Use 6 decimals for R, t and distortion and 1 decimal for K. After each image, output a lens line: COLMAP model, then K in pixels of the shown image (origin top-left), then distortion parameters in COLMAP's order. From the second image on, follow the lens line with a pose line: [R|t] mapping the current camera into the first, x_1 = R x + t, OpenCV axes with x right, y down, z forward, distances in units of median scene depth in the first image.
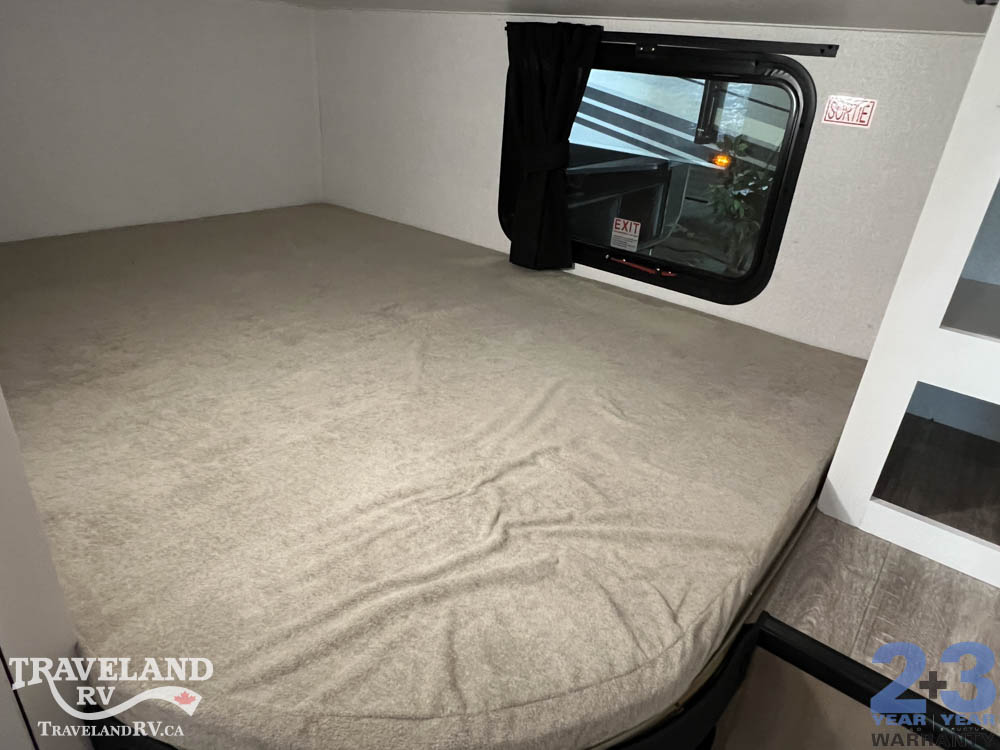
lens RADIAL K [[640.1, 0, 508.3], [0, 640.1, 373.0], [0, 0, 1]] dist [0.003600, -0.001216]
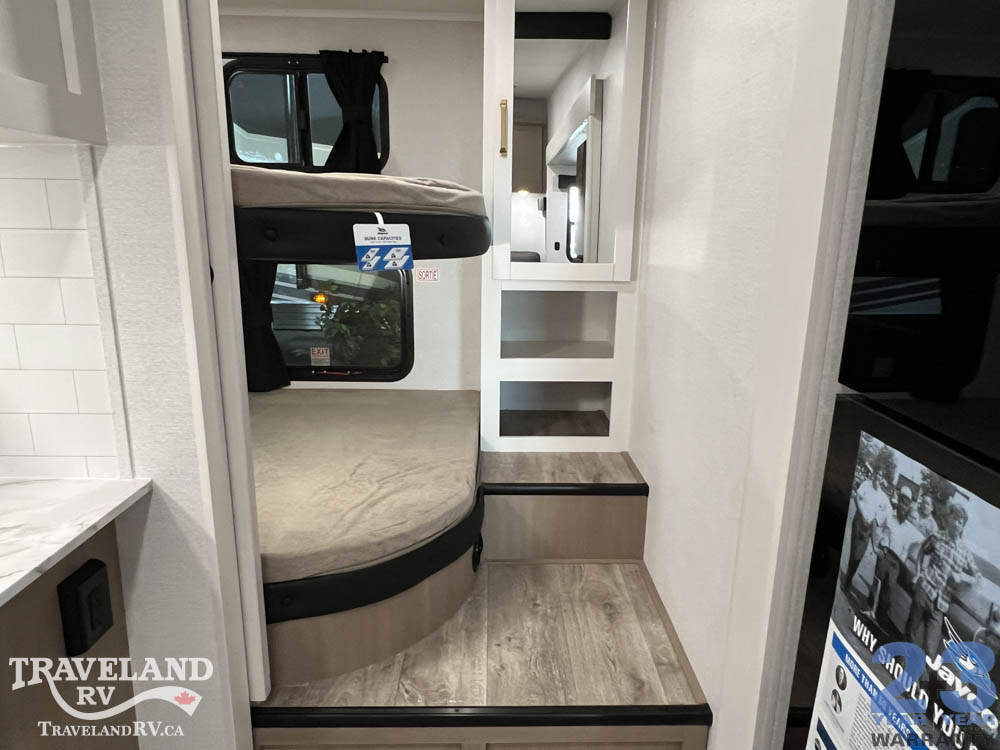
lens RADIAL K [[640.1, 0, 508.3], [0, 640.1, 373.0], [0, 0, 1]] dist [0.003600, -0.001216]
pose [[0.770908, -0.209670, 0.601447, -0.739109], [0.317101, 0.945268, -0.076917, 0.163063], [-0.552401, 0.250015, 0.795201, -0.899261]]
